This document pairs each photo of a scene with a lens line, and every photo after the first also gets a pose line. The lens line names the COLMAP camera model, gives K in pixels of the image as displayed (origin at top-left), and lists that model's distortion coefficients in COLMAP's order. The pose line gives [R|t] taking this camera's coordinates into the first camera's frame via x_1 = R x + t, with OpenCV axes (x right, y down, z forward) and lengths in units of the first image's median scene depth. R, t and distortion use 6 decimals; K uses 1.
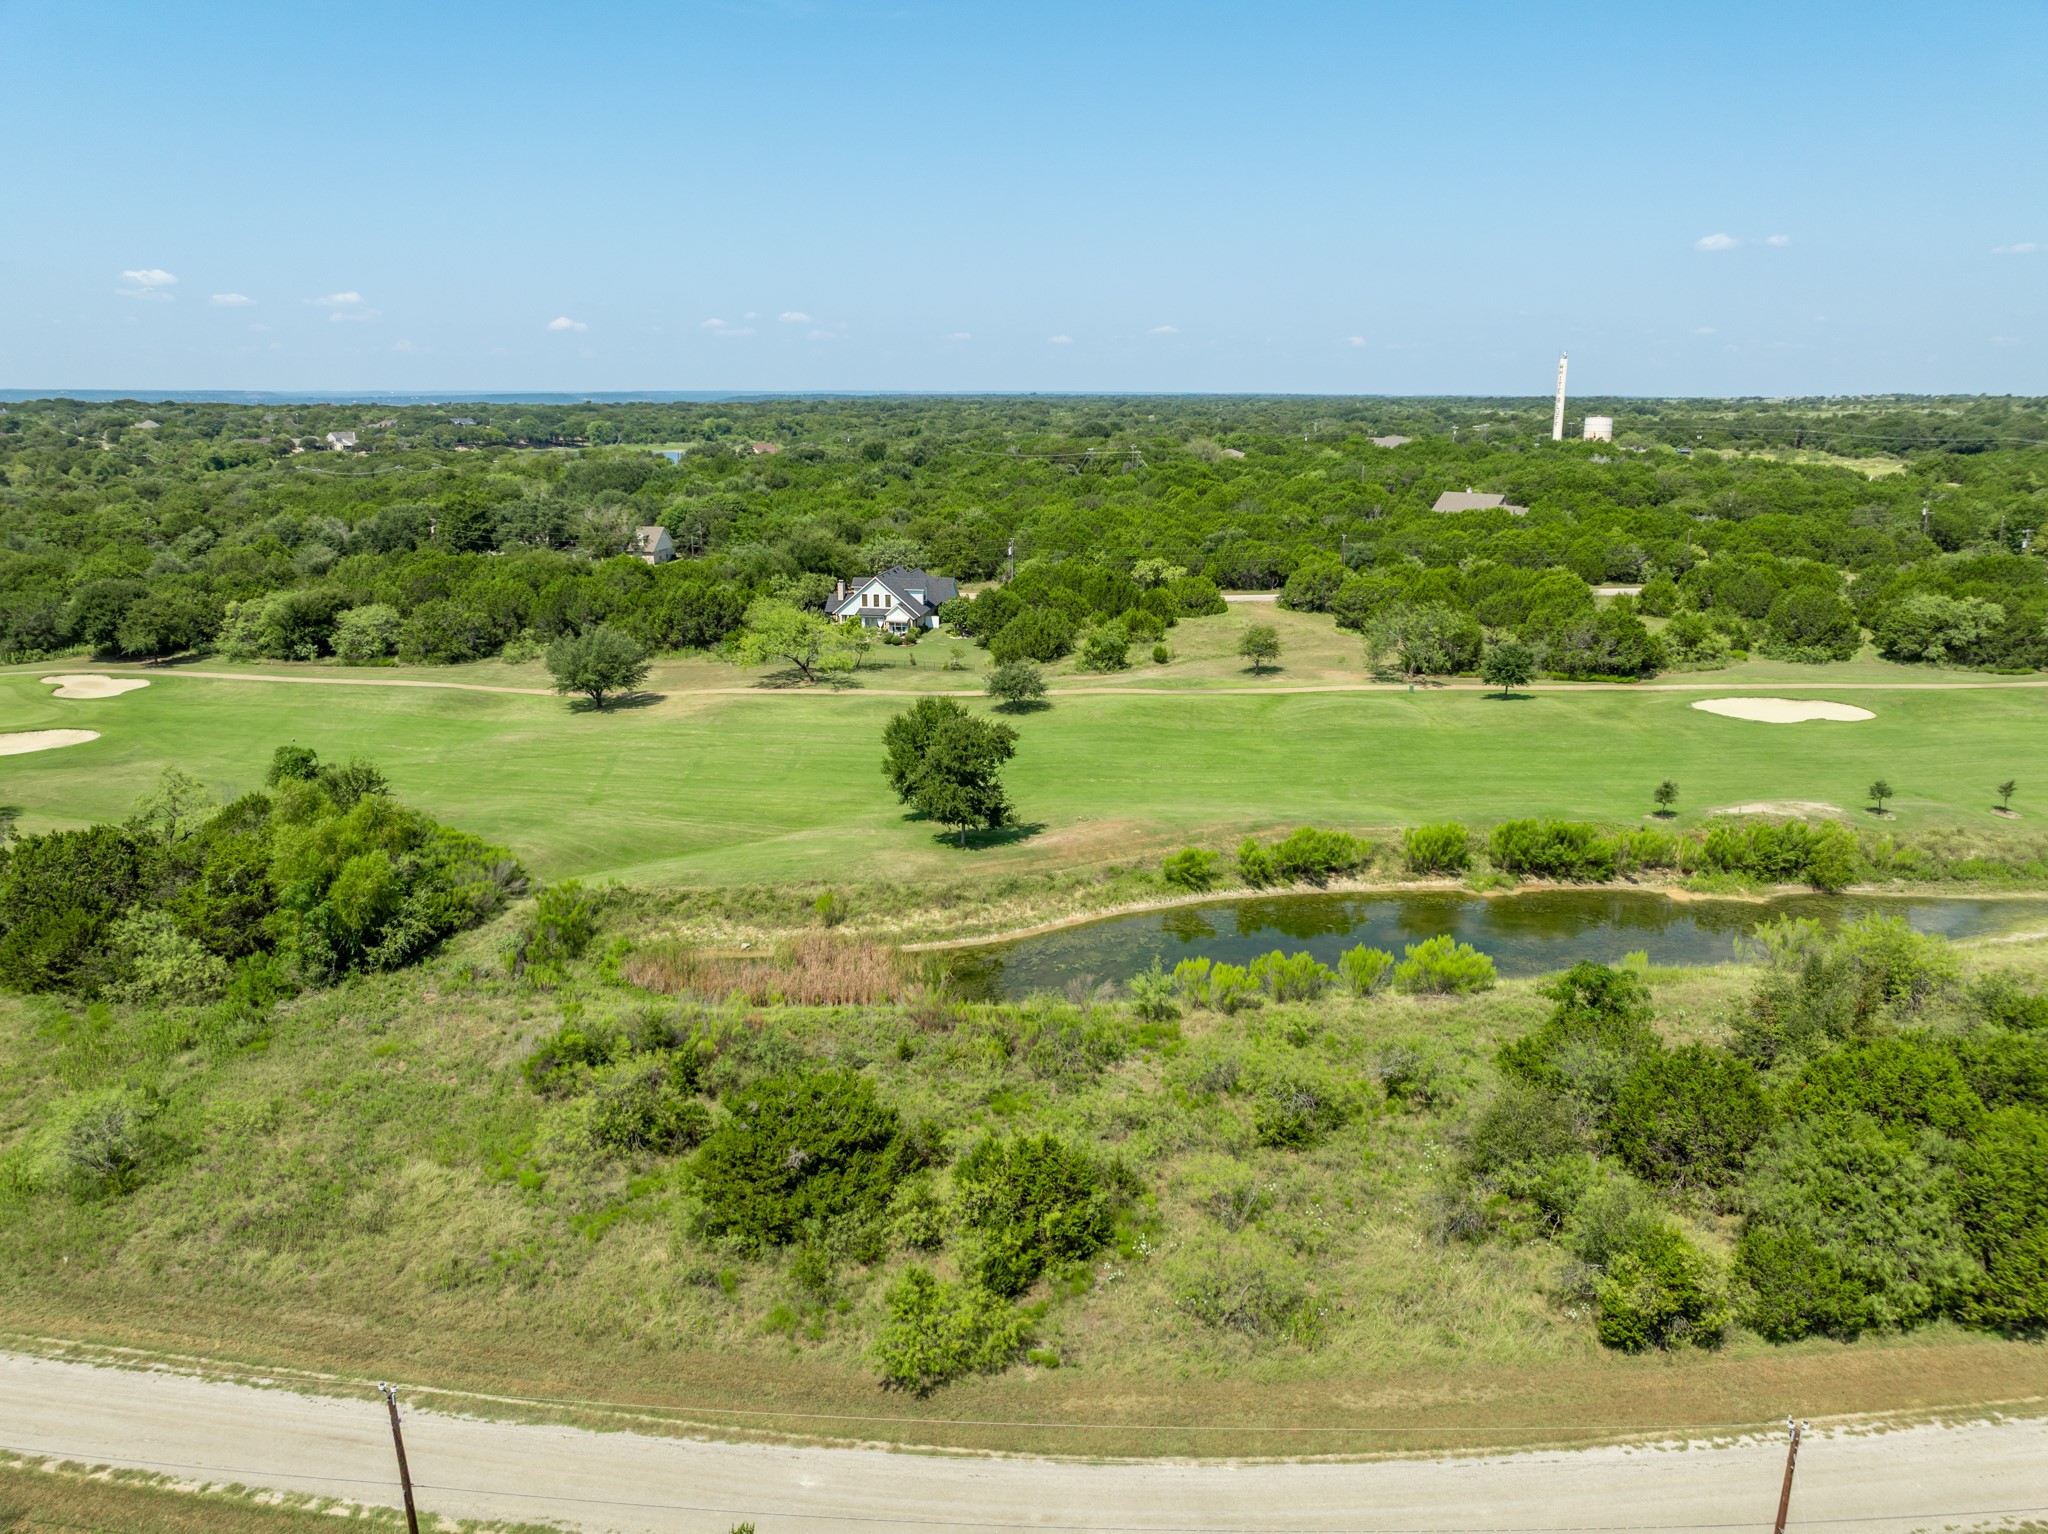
lens RADIAL K [[1432.4, 0, 1025.4], [0, 1432.4, 765.9], [0, 0, 1]] dist [-0.034680, 0.021634]
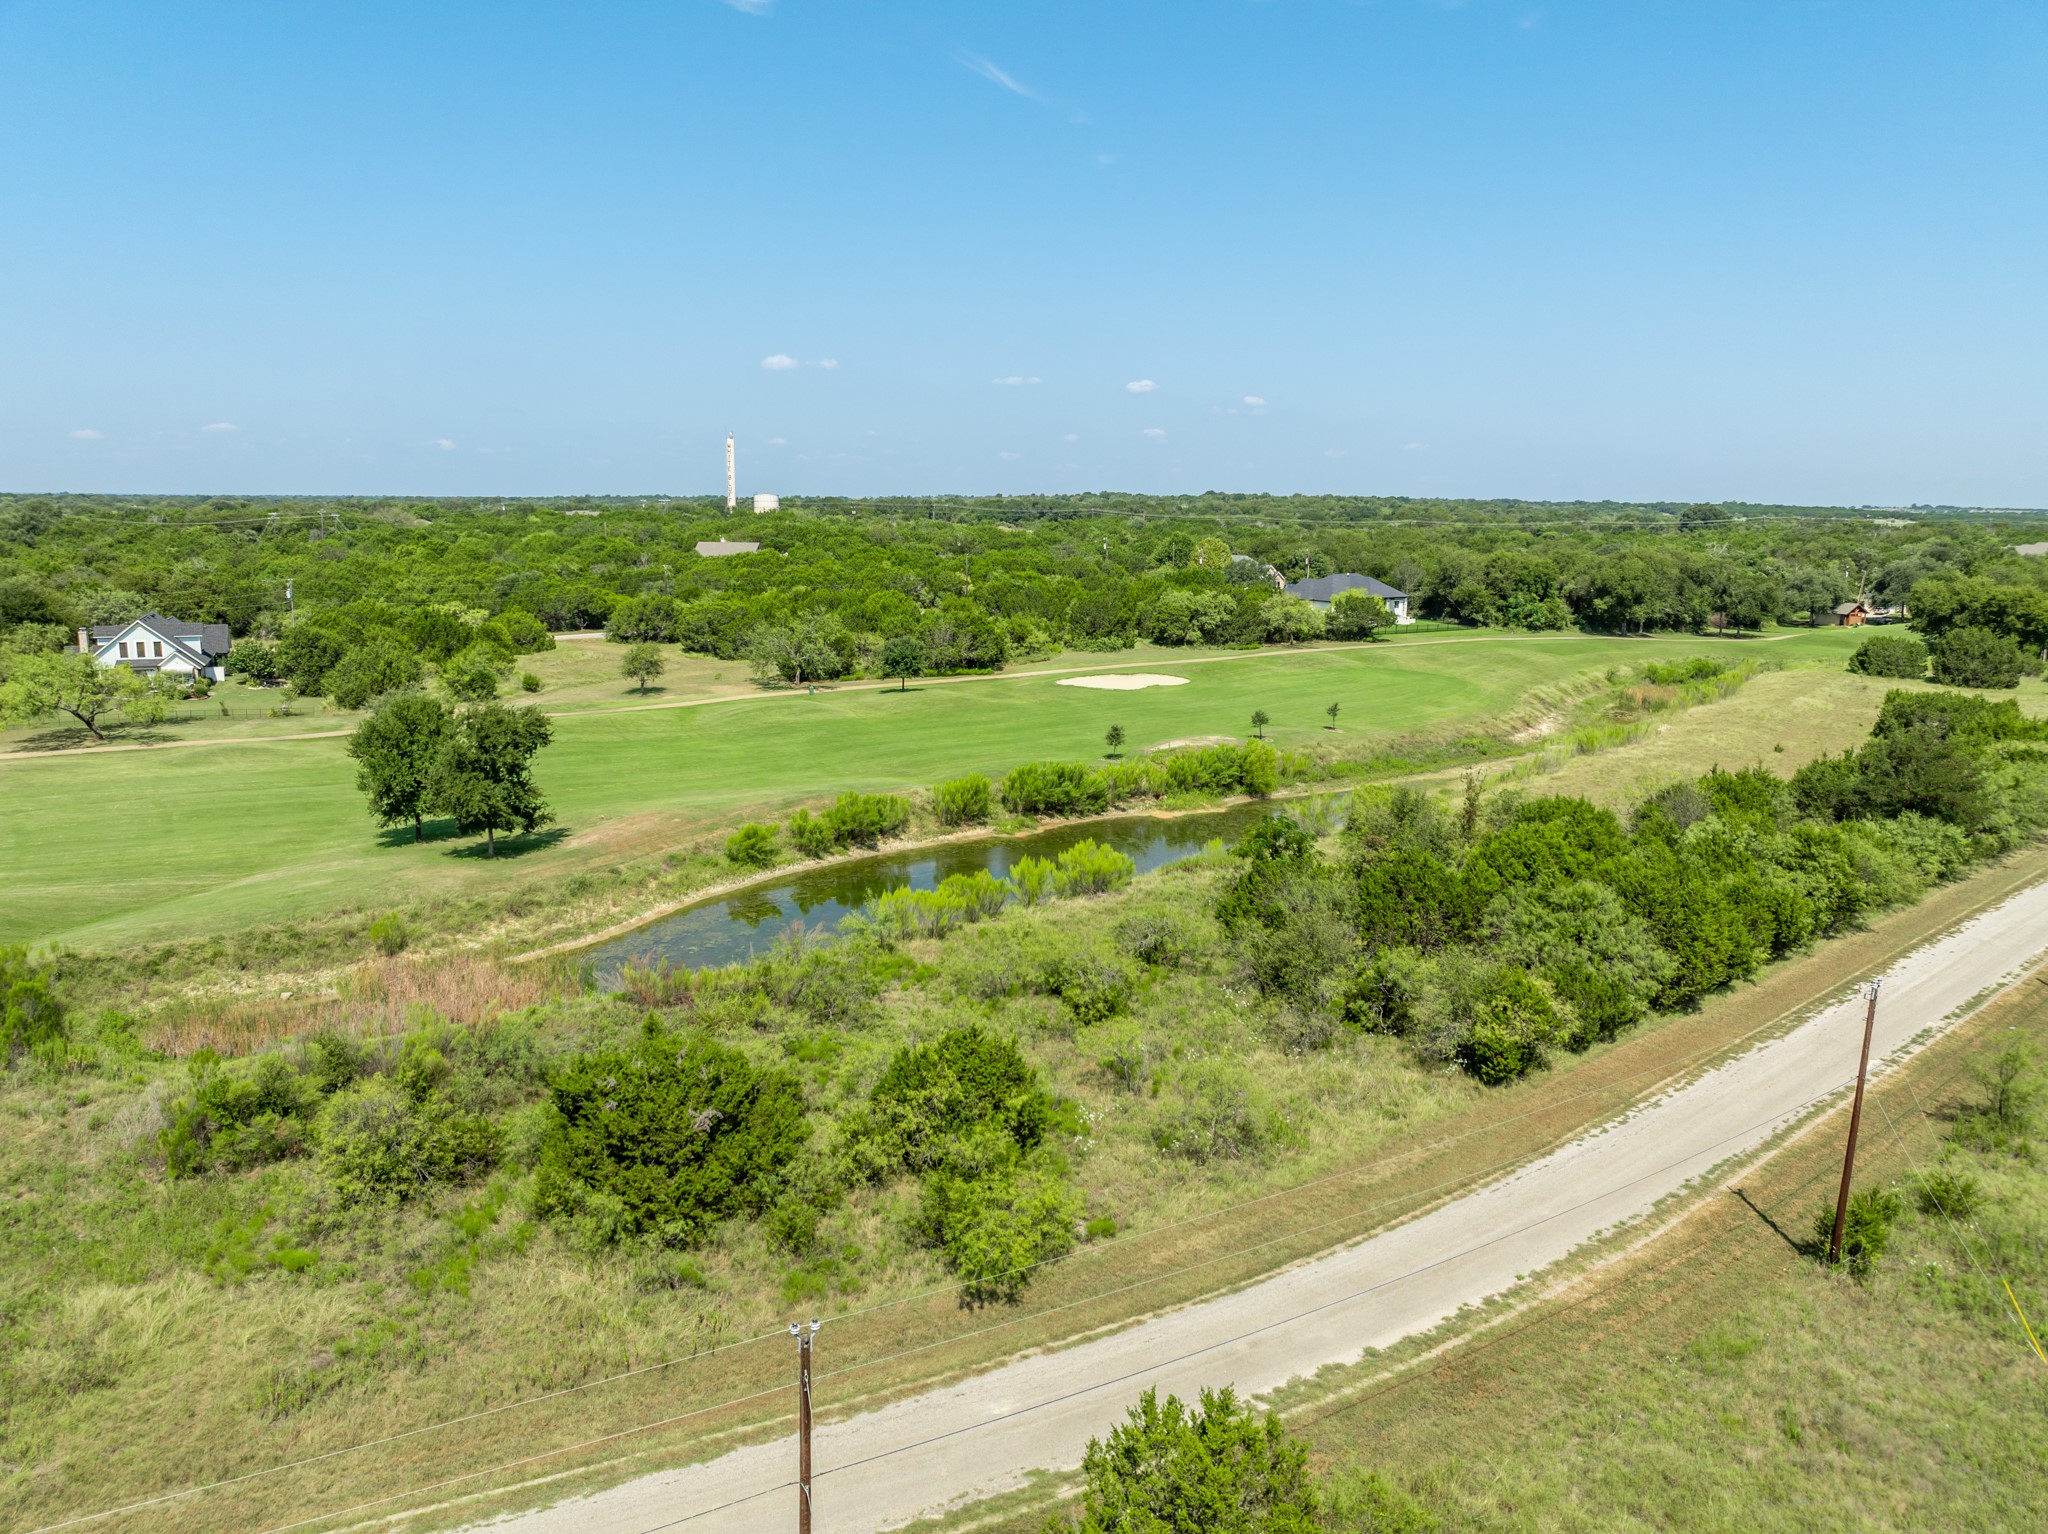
lens RADIAL K [[1432.4, 0, 1025.4], [0, 1432.4, 765.9], [0, 0, 1]] dist [-0.034680, 0.021634]
pose [[0.826937, -0.095321, 0.554156, -0.246250], [0.133569, 0.990617, -0.028921, 0.069265], [-0.546200, 0.097934, 0.831910, 0.115526]]
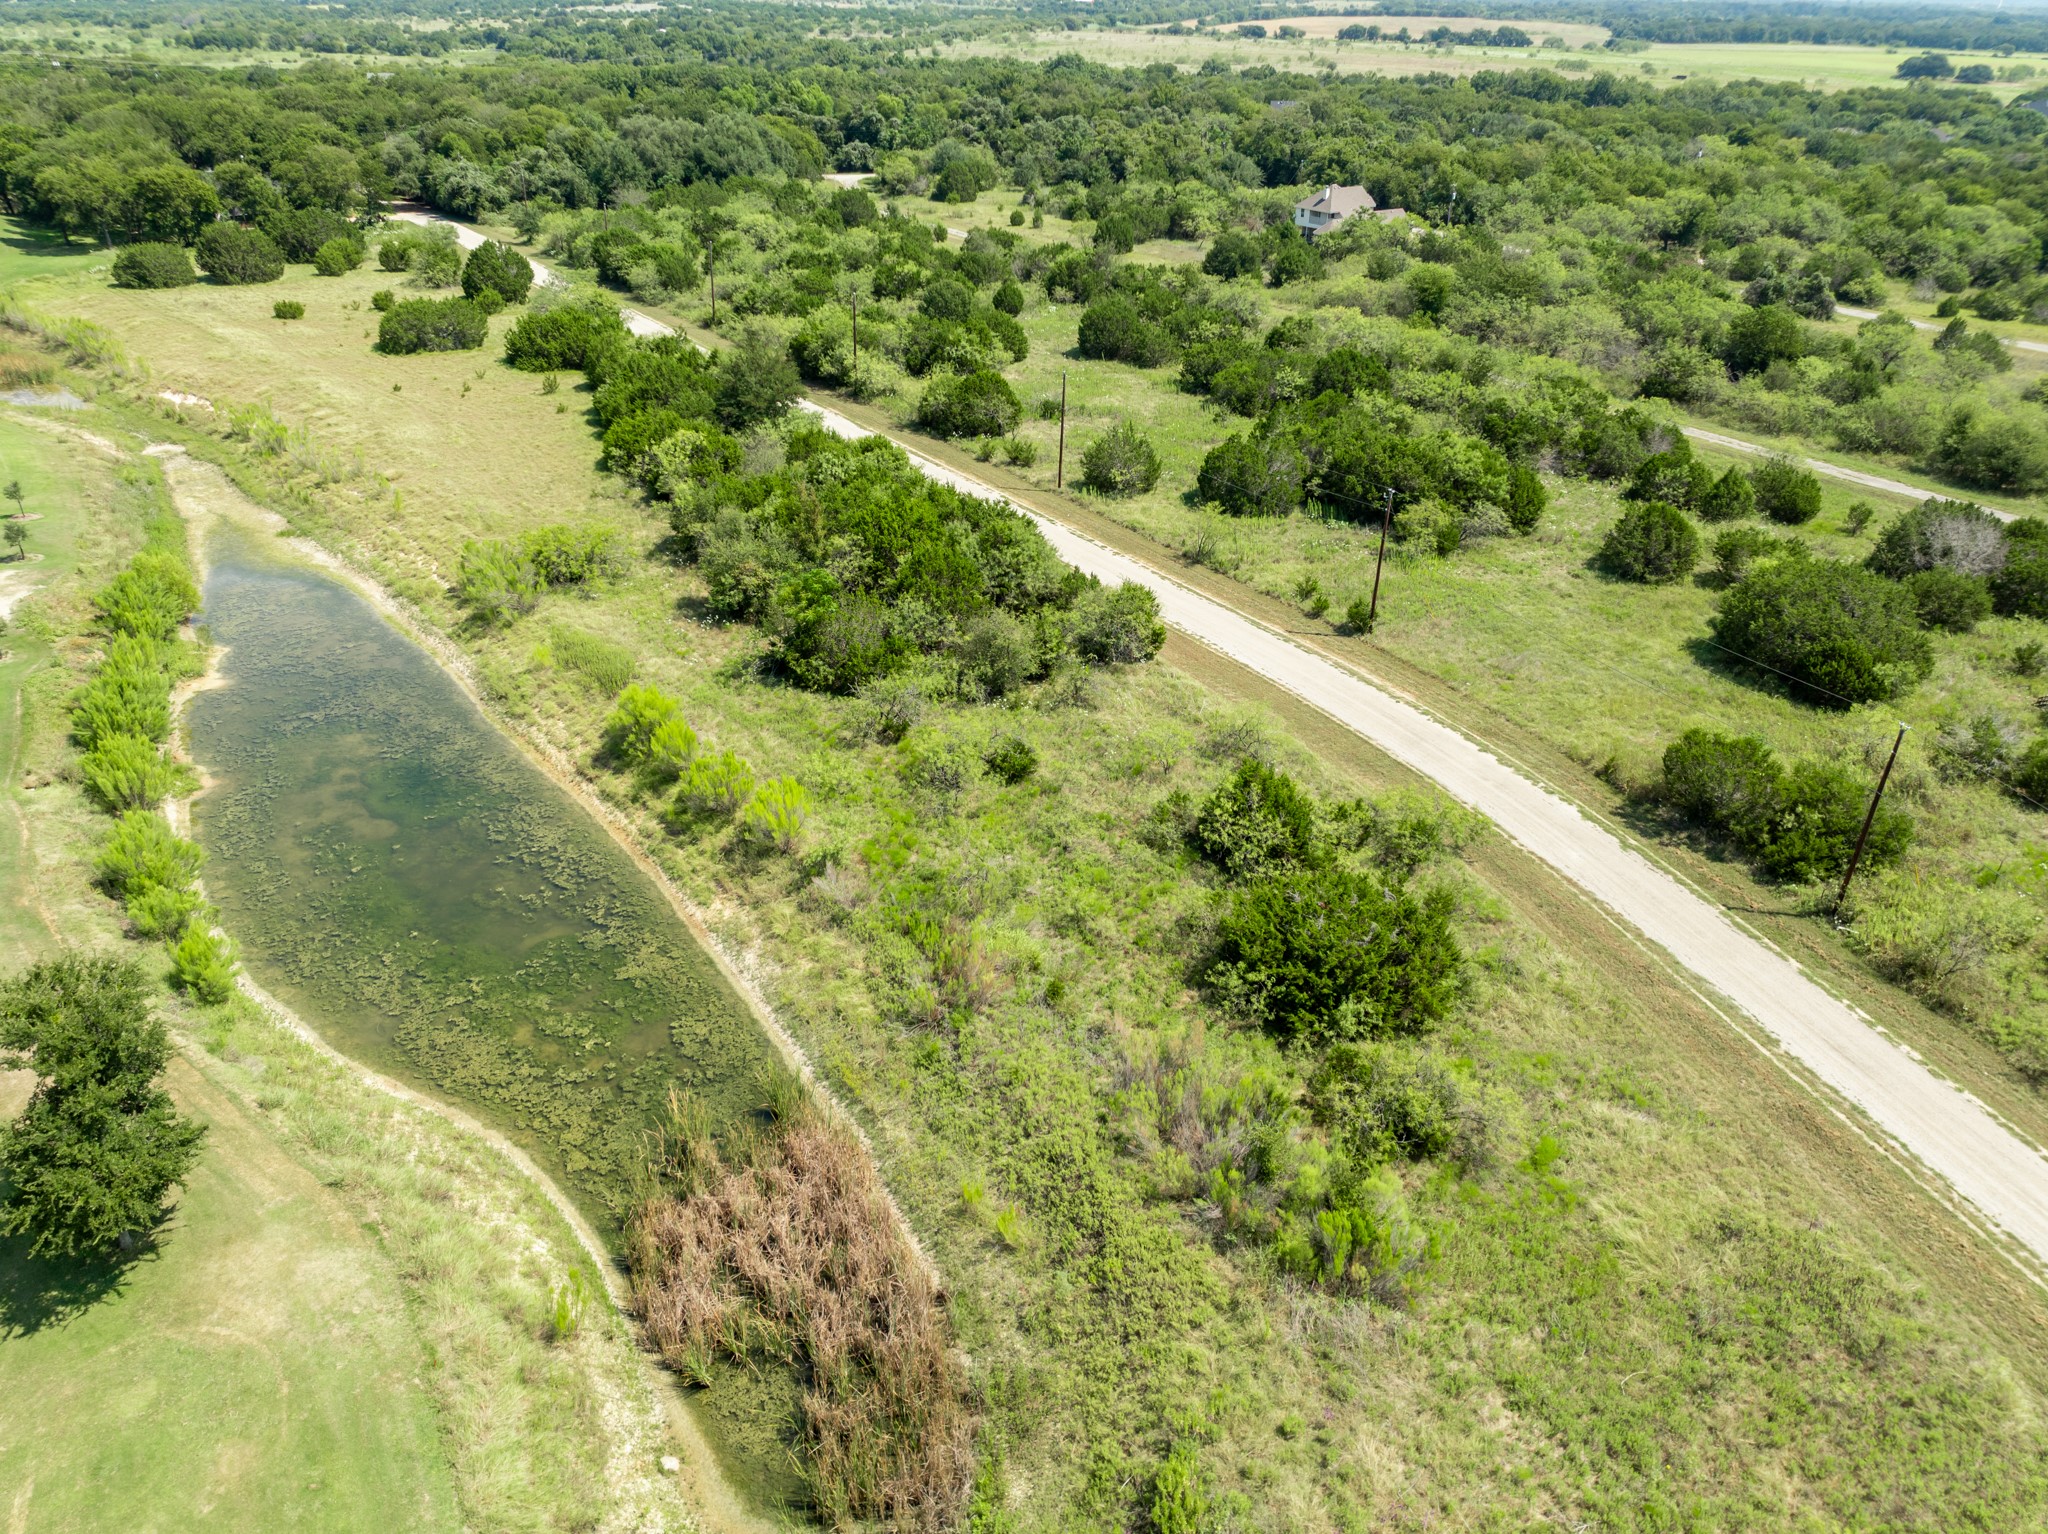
lens RADIAL K [[1432.4, 0, 1025.4], [0, 1432.4, 765.9], [0, 0, 1]] dist [-0.034680, 0.021634]
pose [[-0.471679, -0.429954, 0.769843, -0.441263], [0.209869, 0.793236, 0.571605, -0.248654], [-0.856431, 0.431180, -0.283919, 0.826399]]
